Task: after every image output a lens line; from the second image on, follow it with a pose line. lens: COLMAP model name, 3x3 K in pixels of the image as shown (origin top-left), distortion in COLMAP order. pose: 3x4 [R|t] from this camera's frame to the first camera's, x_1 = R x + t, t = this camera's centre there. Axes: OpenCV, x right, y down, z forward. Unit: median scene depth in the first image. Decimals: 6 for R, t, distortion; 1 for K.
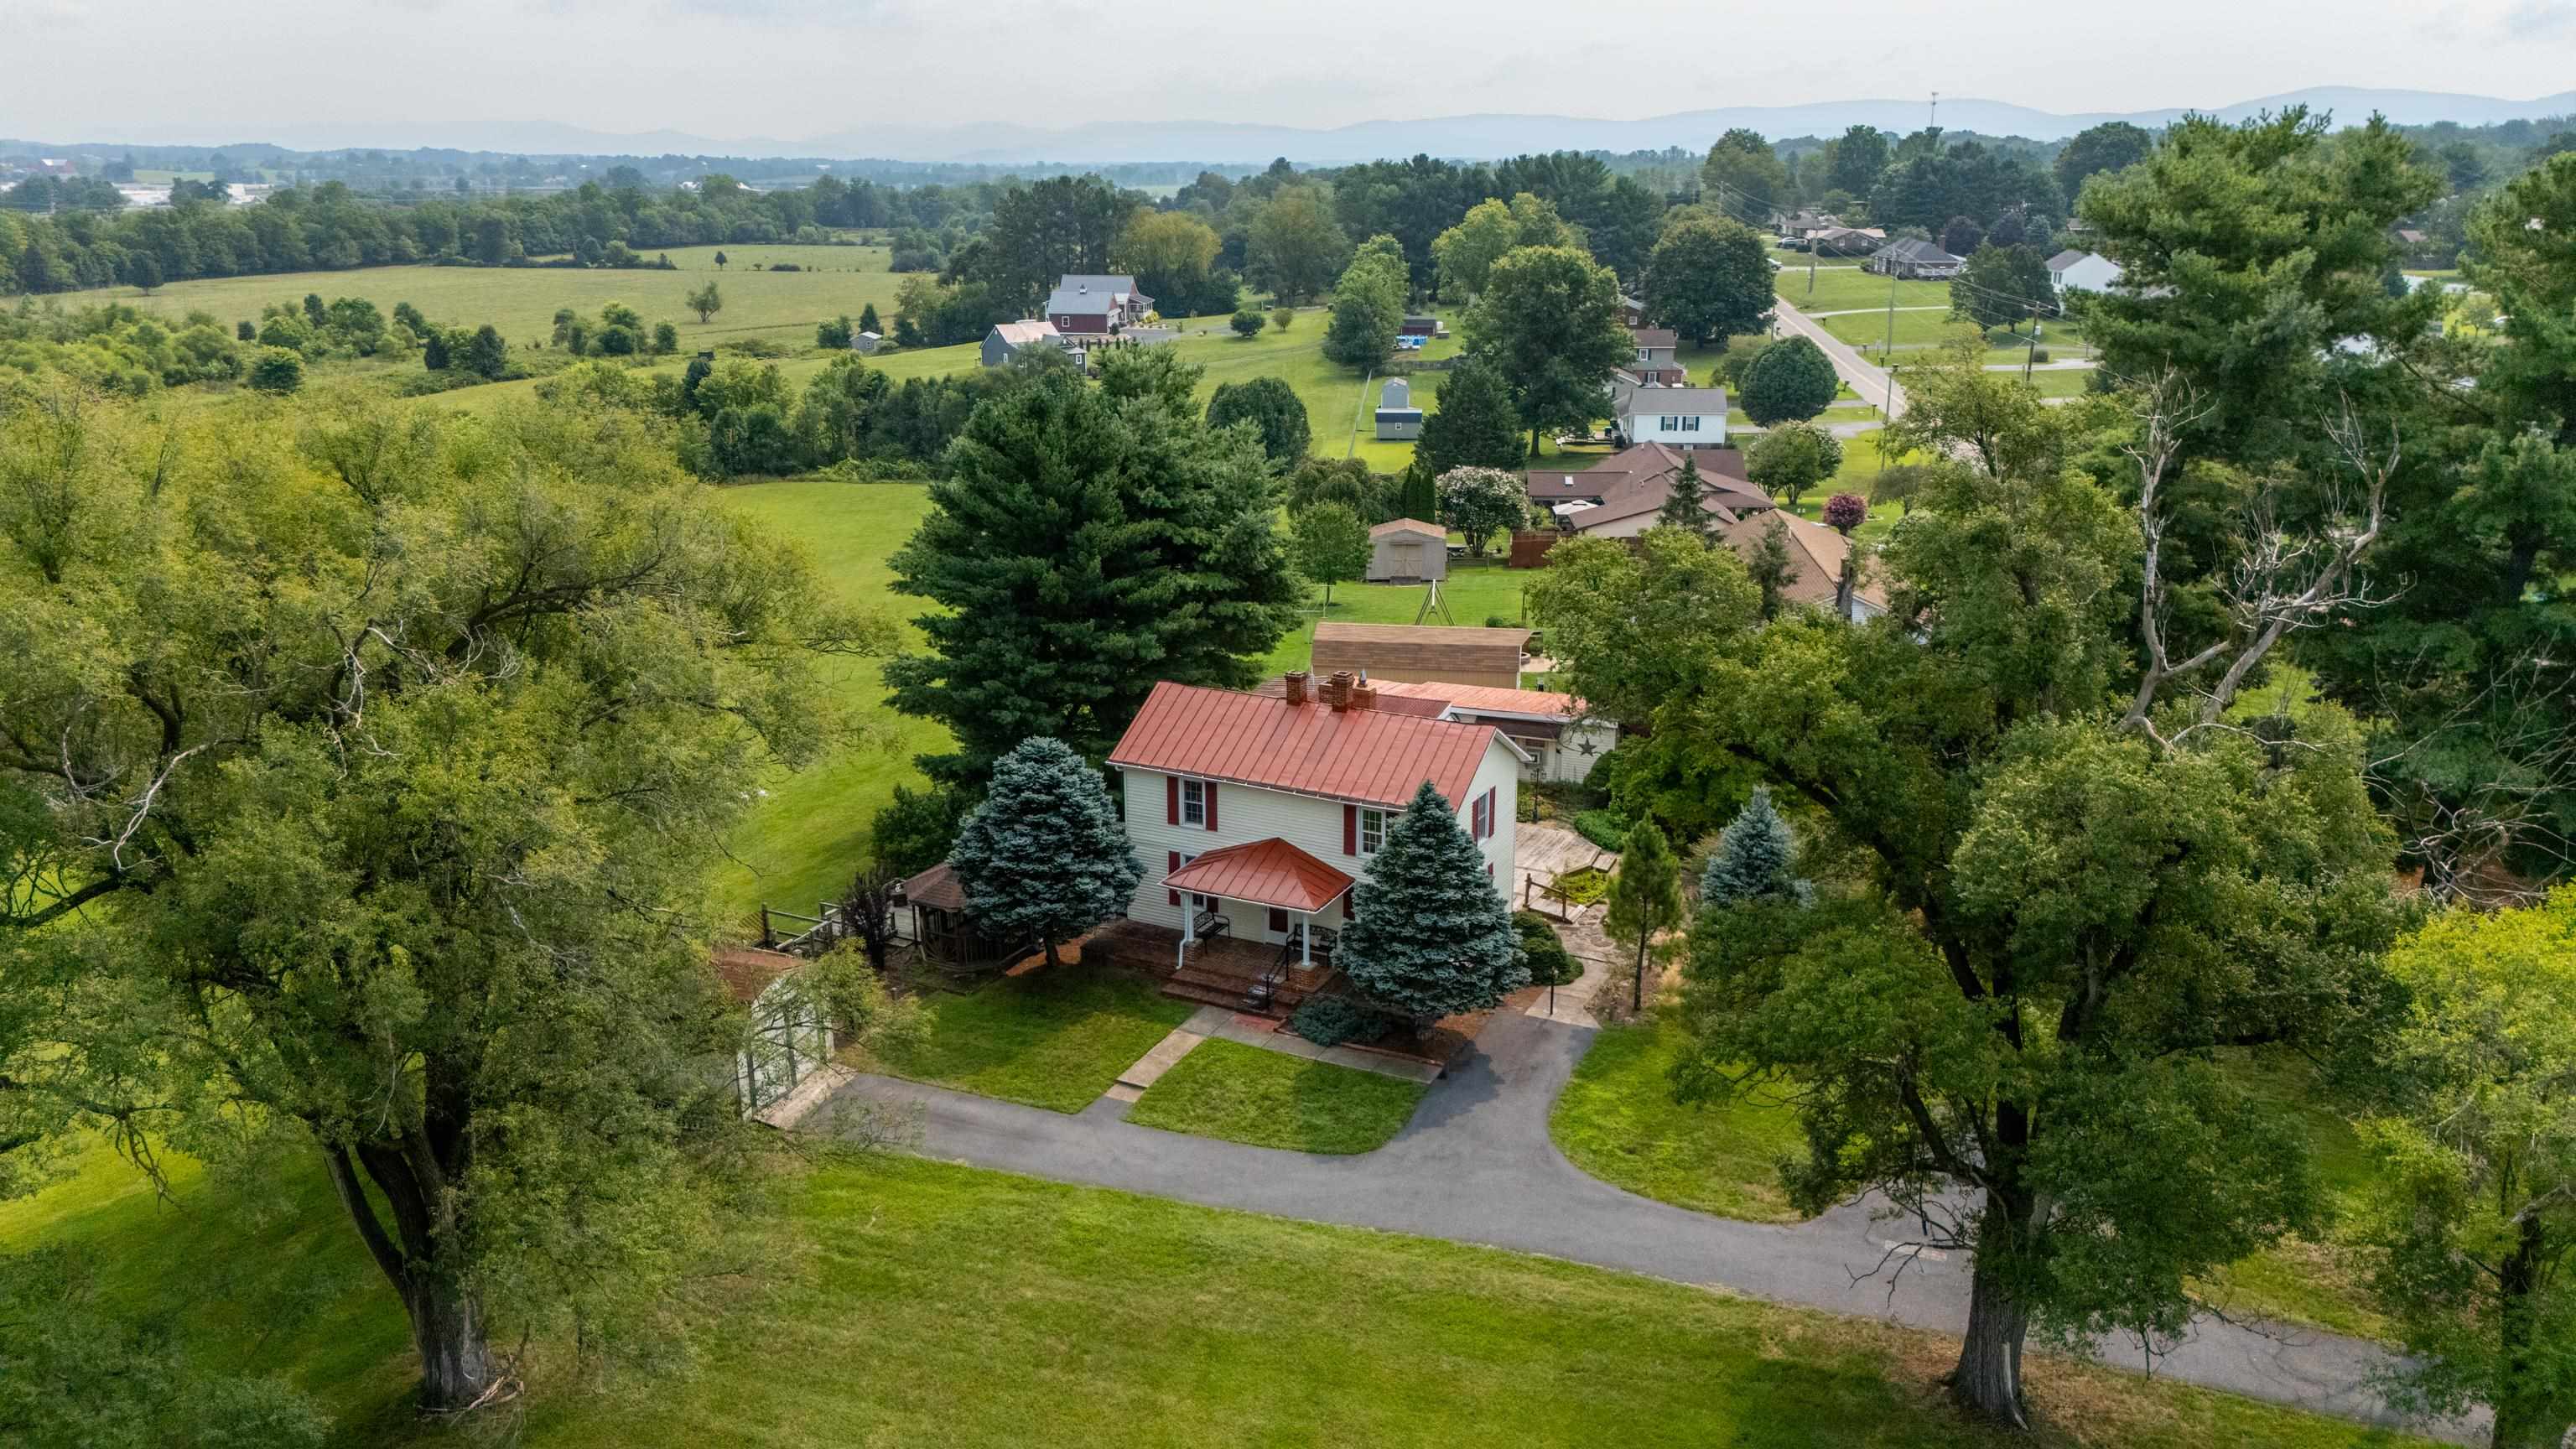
lens RADIAL K [[1884.4, 0, 1293.6], [0, 1884.4, 721.2], [0, 0, 1]] dist [0.078475, -0.080205]
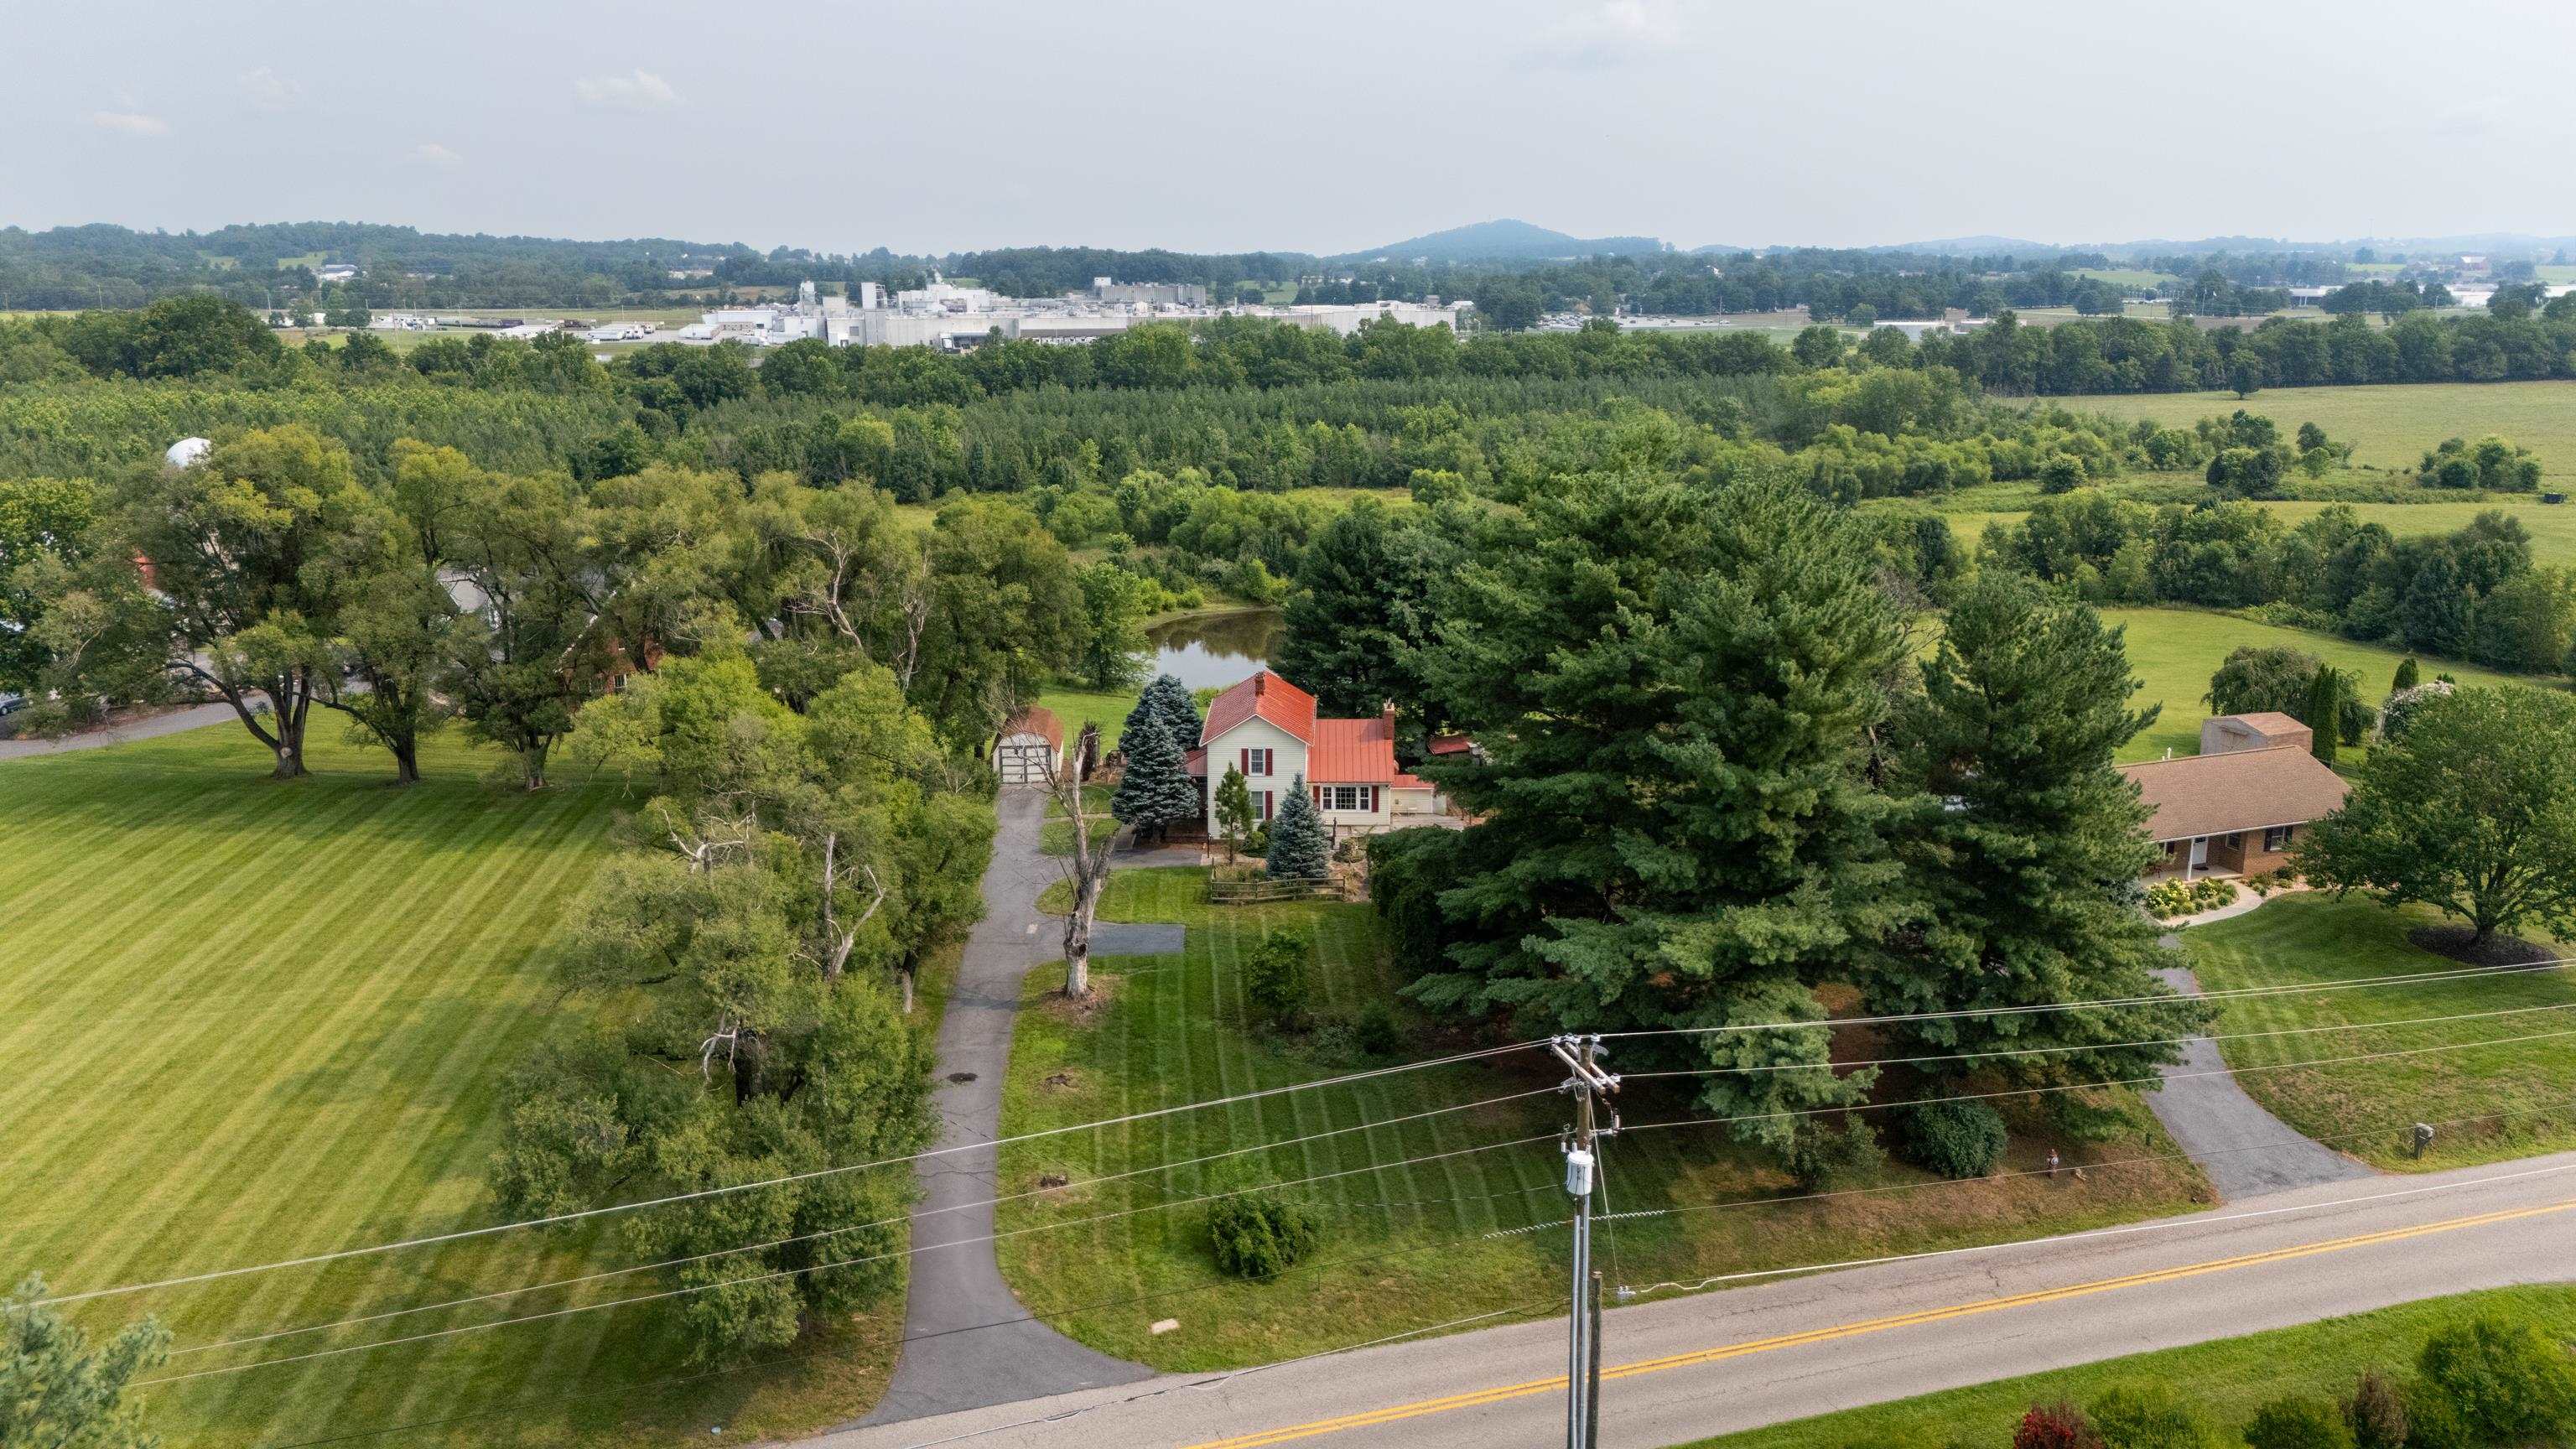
lens RADIAL K [[1884.4, 0, 1283.5], [0, 1884.4, 731.6], [0, 0, 1]] dist [0.078475, -0.080205]
pose [[0.432128, 0.214797, -0.875858, 0.187186], [-0.248505, 0.961980, 0.113312, -0.021050], [0.866897, 0.168690, 0.469076, 0.015998]]
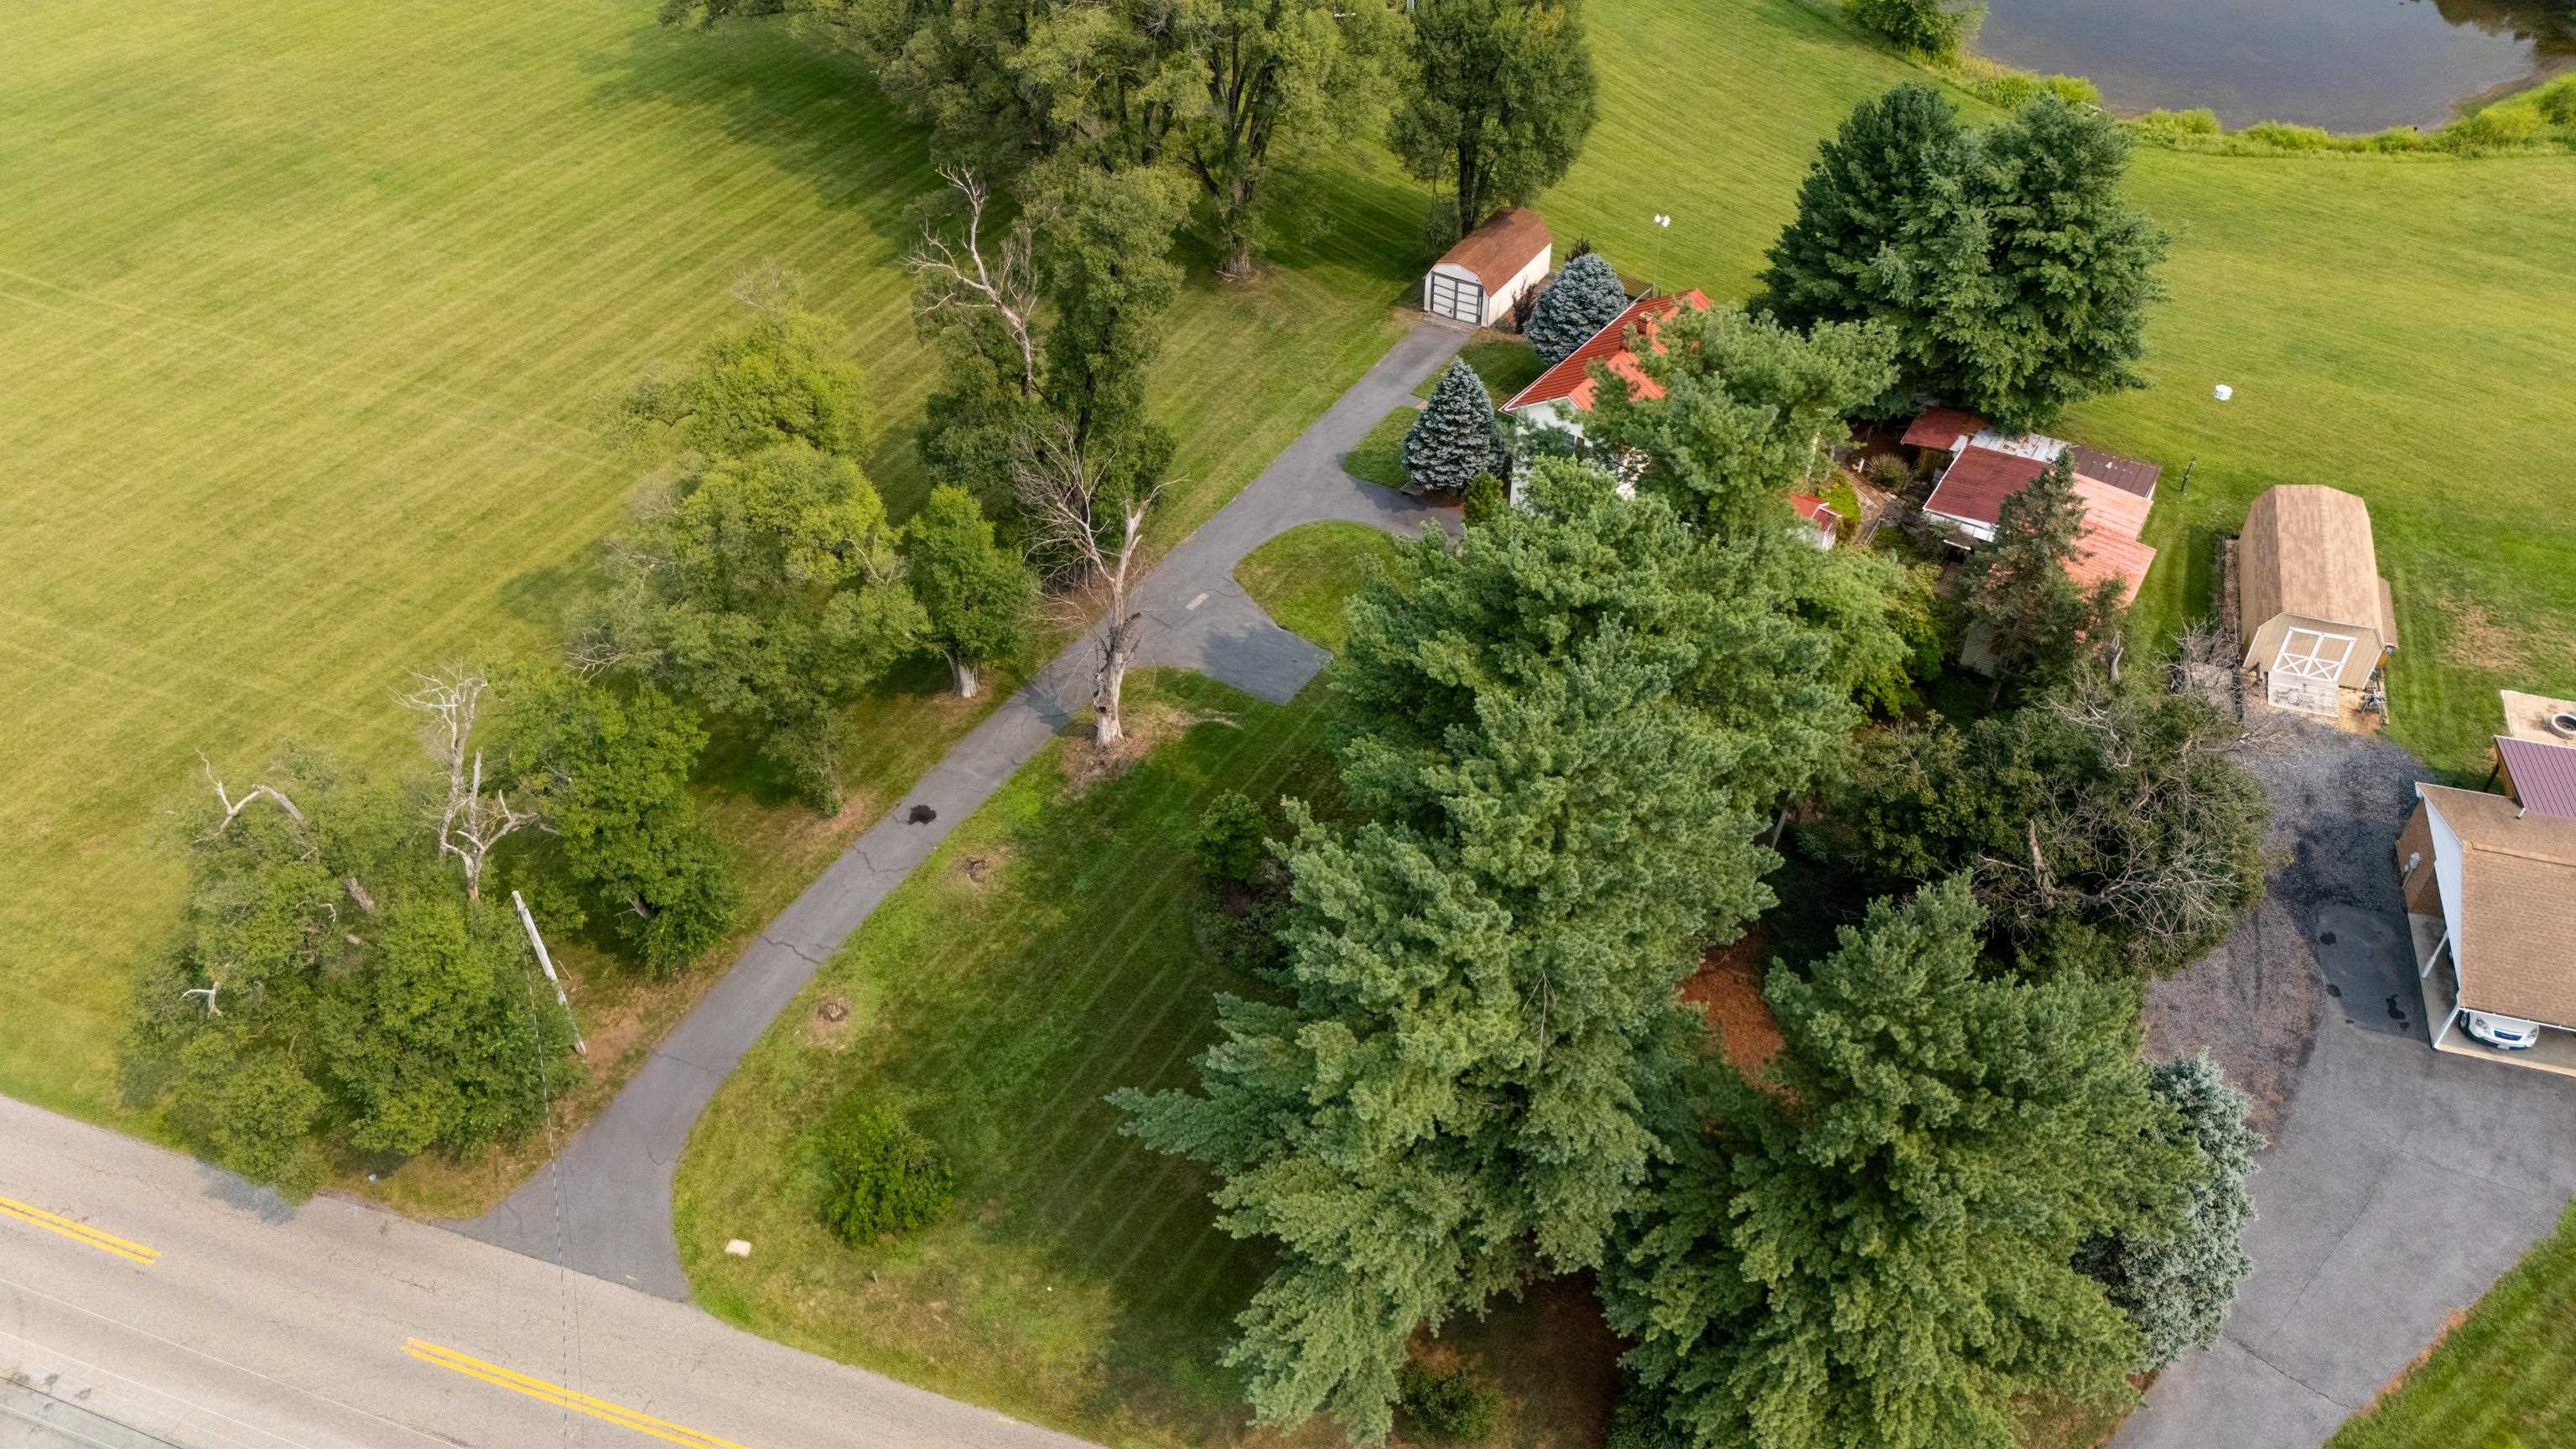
lens RADIAL K [[1884.4, 0, 1289.8], [0, 1884.4, 719.2], [0, 0, 1]] dist [0.078475, -0.080205]
pose [[-0.188453, 0.663958, -0.723633, 0.151924], [-0.250918, 0.679828, 0.689111, -0.086790], [0.949487, 0.311438, 0.038484, 0.086141]]
